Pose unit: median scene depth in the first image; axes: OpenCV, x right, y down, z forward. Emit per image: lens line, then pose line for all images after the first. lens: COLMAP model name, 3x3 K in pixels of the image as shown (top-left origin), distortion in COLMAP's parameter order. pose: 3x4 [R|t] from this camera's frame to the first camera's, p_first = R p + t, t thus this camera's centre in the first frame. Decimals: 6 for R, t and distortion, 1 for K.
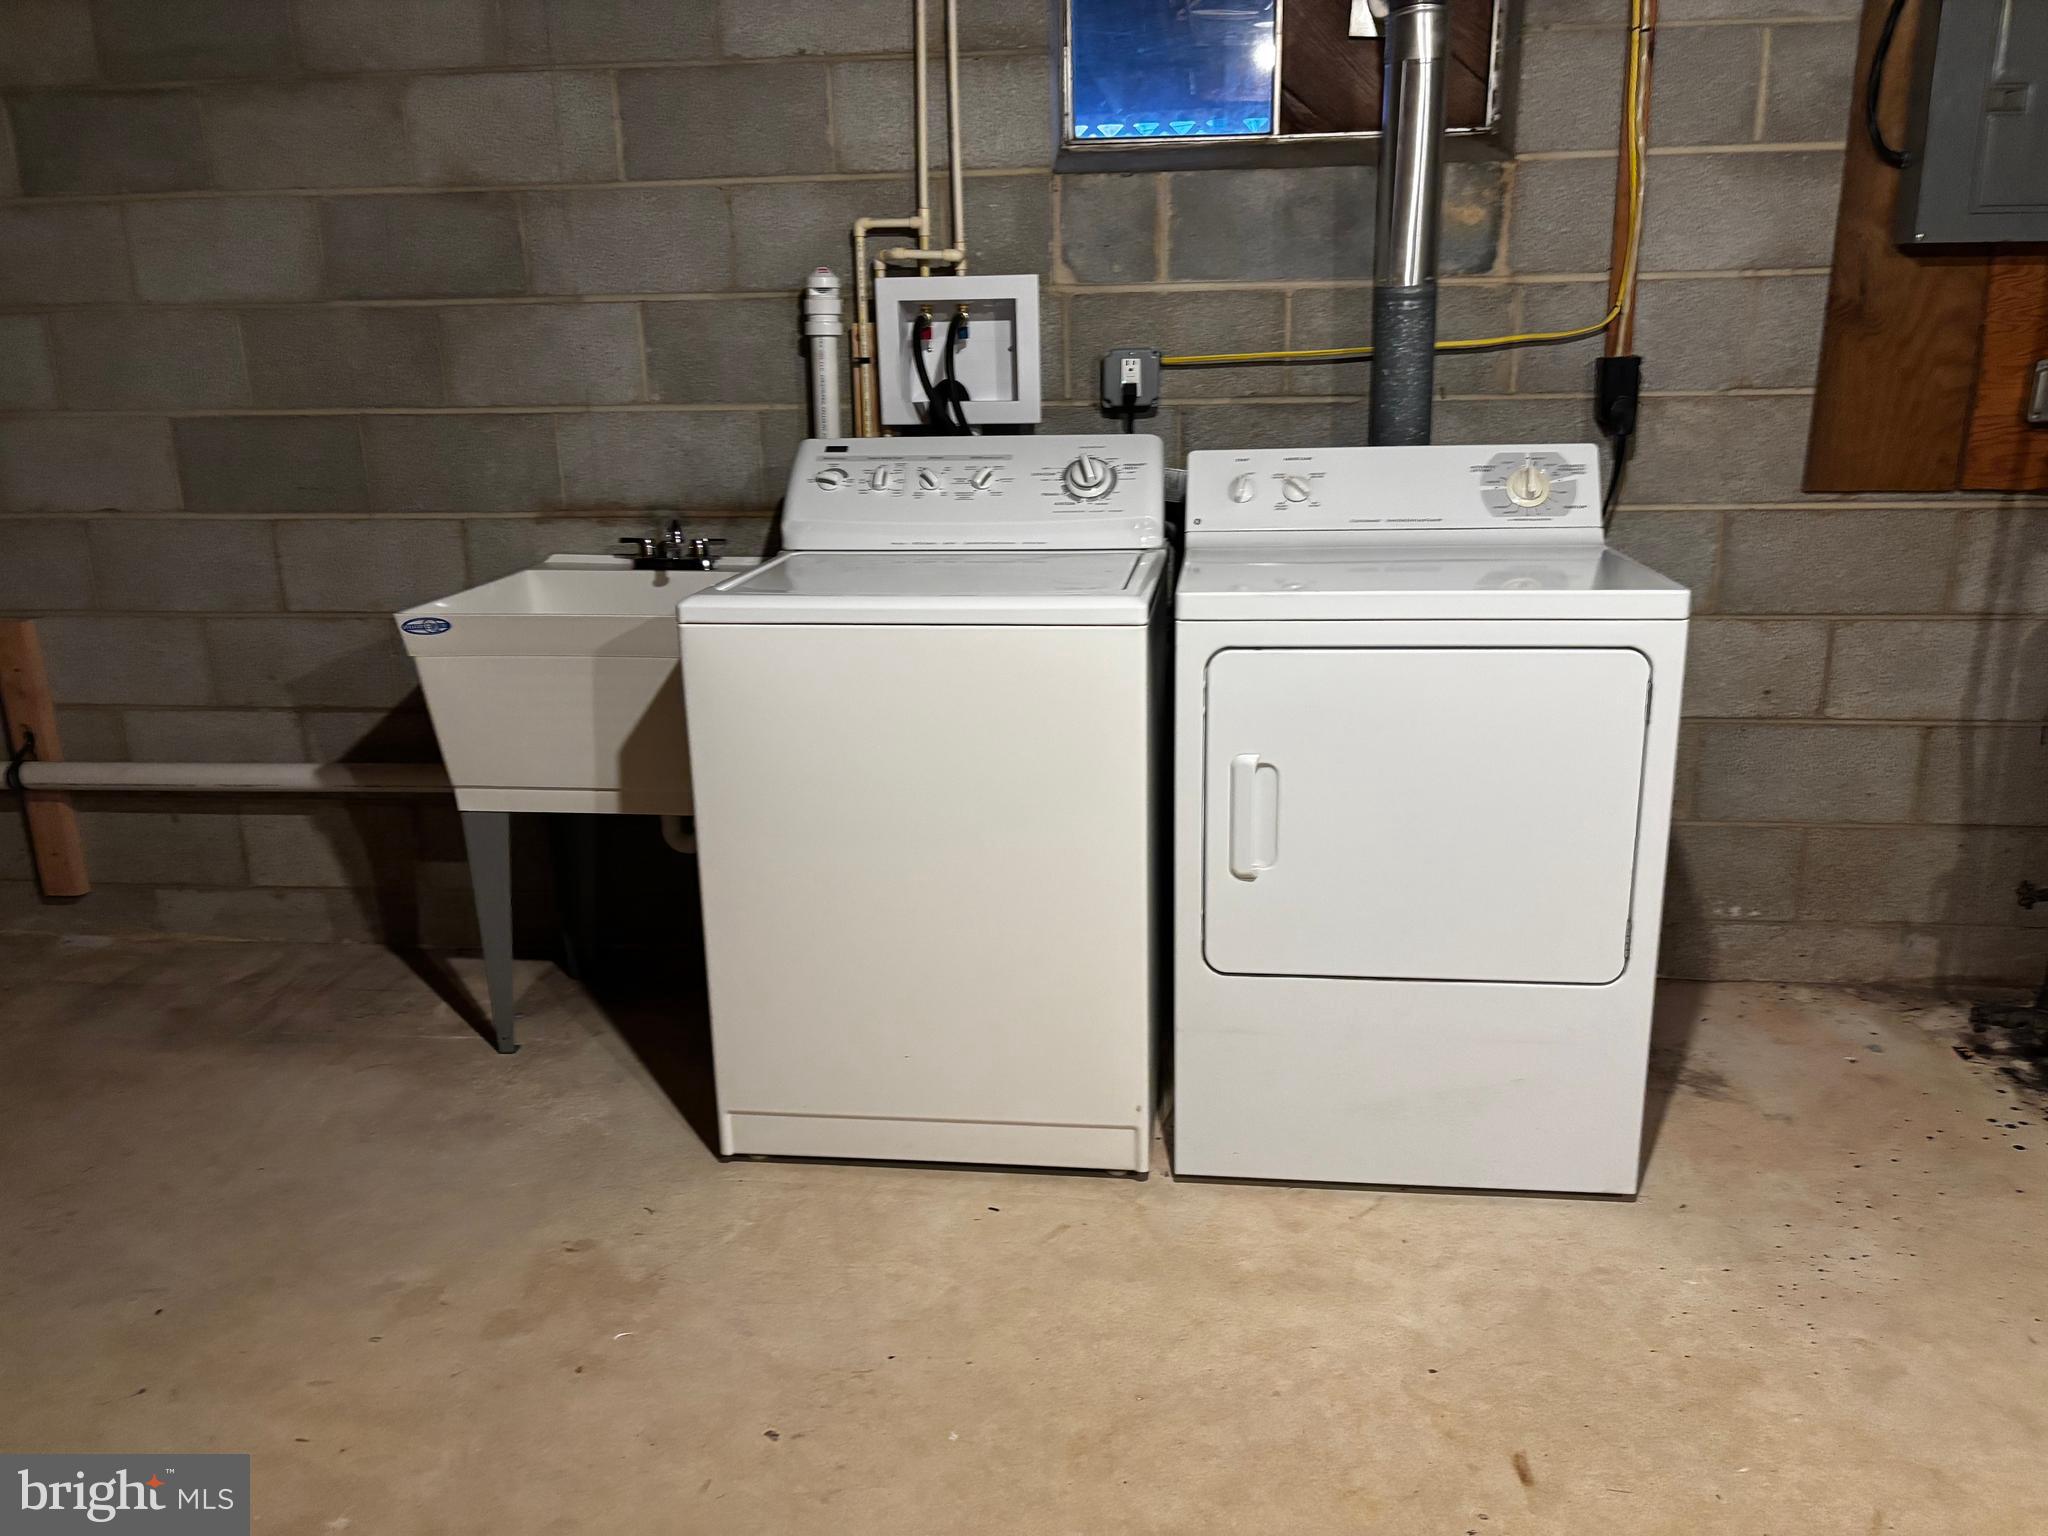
lens RADIAL K [[1546.2, 0, 1023.6], [0, 1546.2, 771.8], [0, 0, 1]] dist [0.061310, -0.068958]
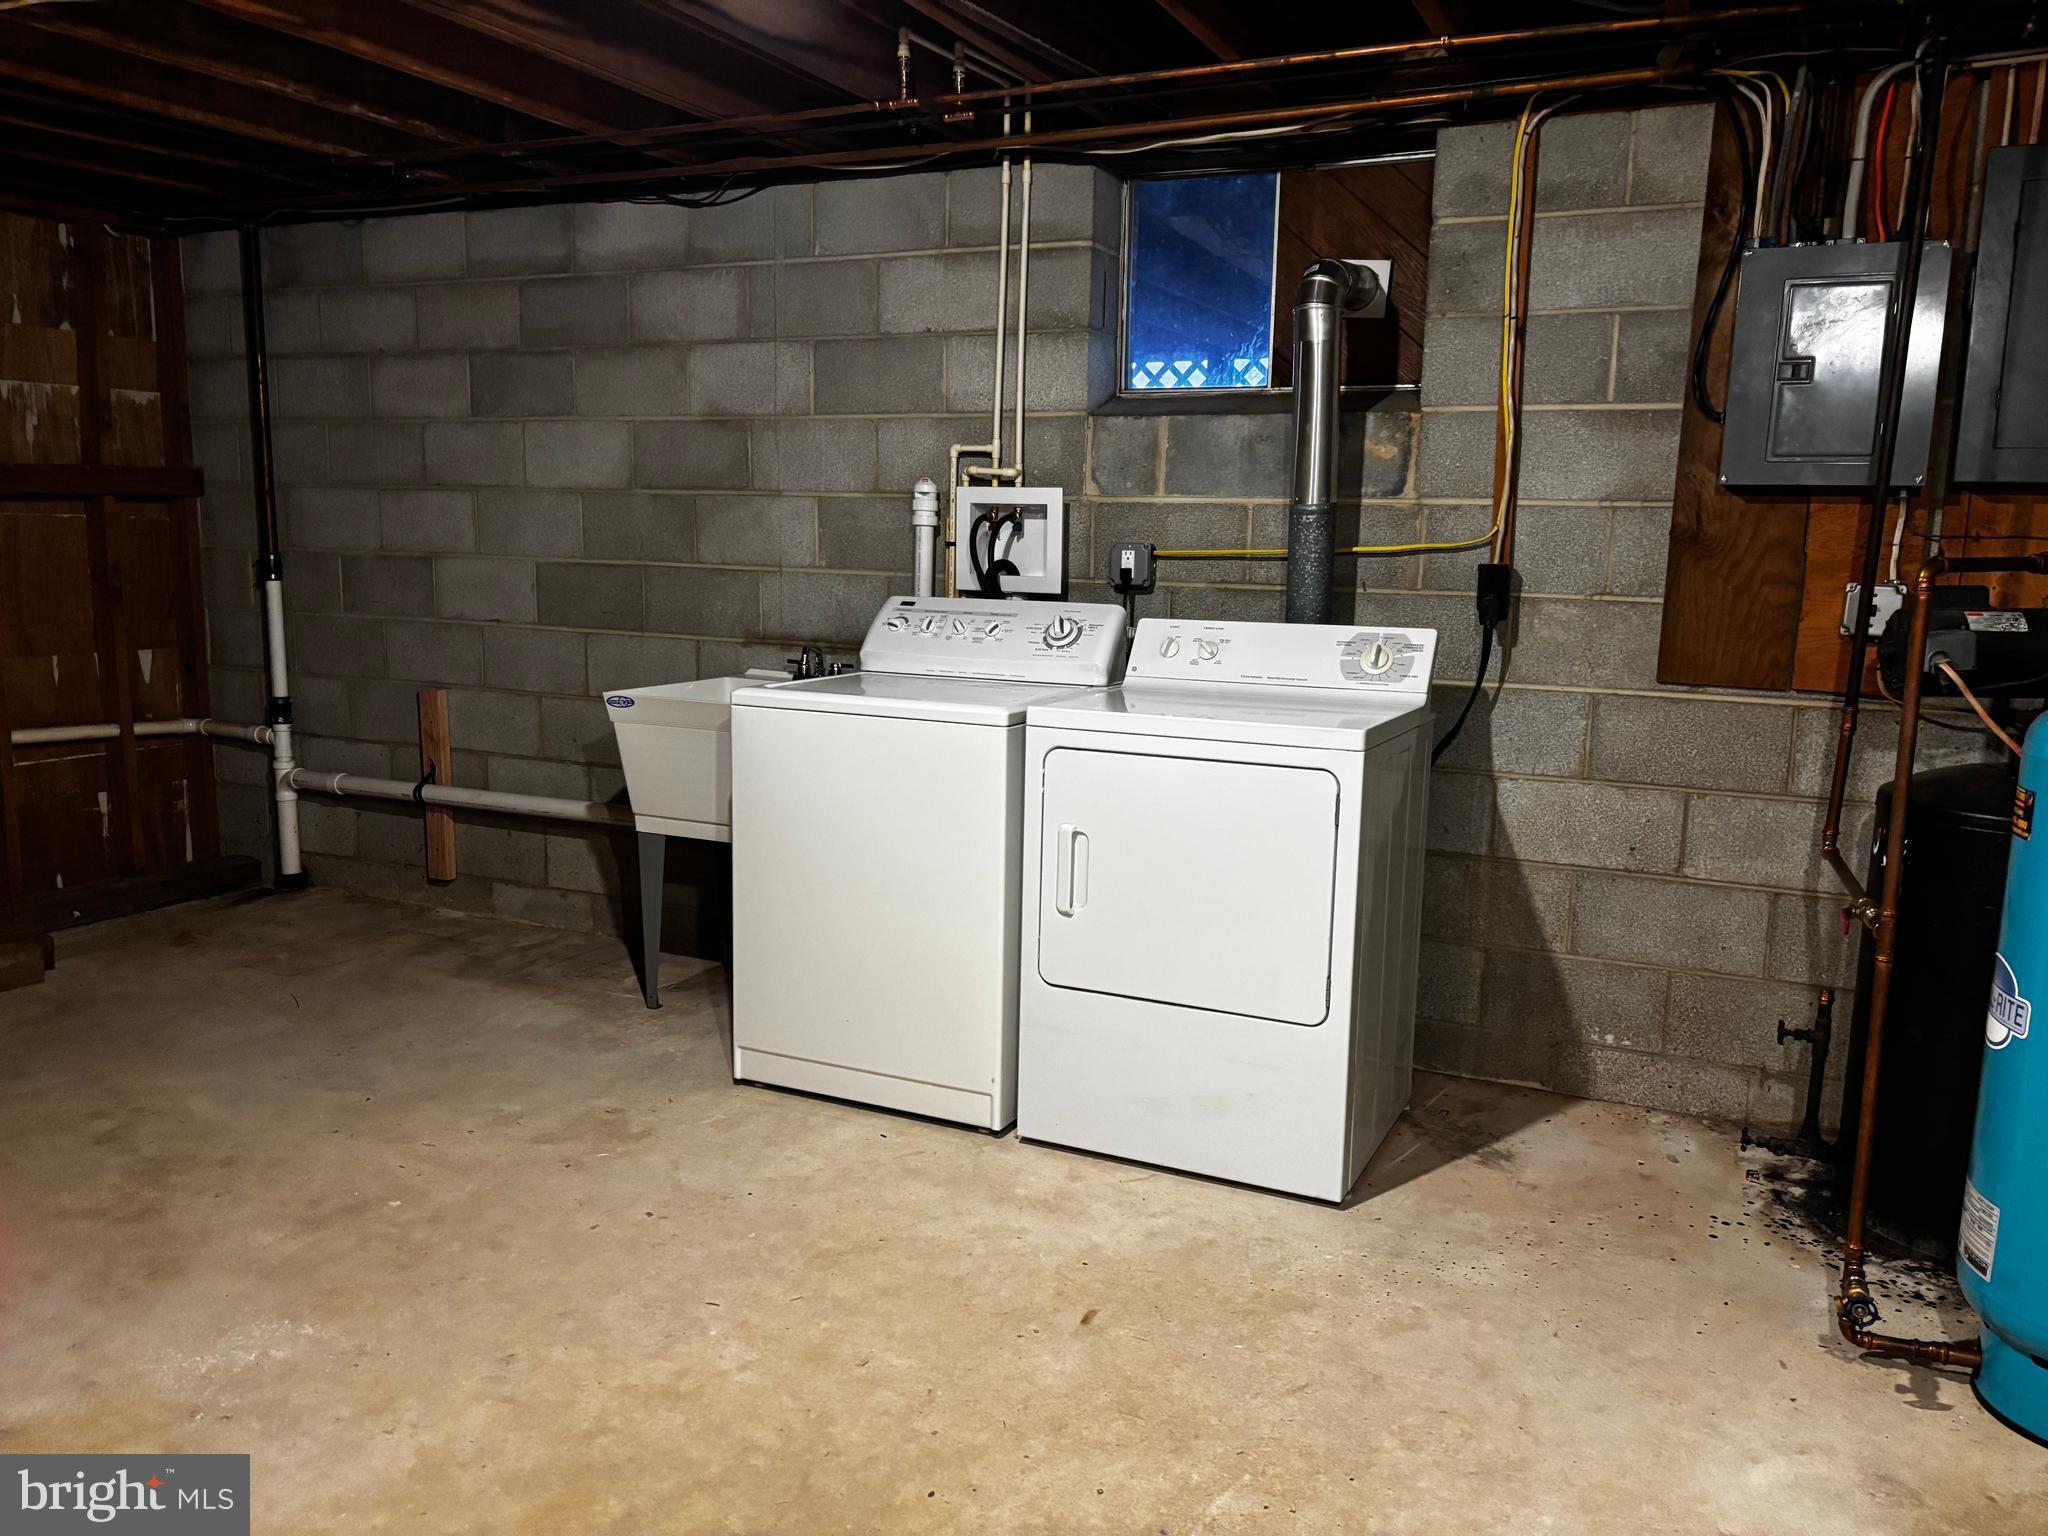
lens RADIAL K [[1546.2, 0, 1023.6], [0, 1546.2, 784.8], [0, 0, 1]] dist [0.061310, -0.068958]
pose [[0.945824, 0.090453, -0.311826, 0.424821], [-0.122912, 0.988683, -0.086021, 0.061396], [0.300516, 0.119688, 0.946237, -0.268878]]
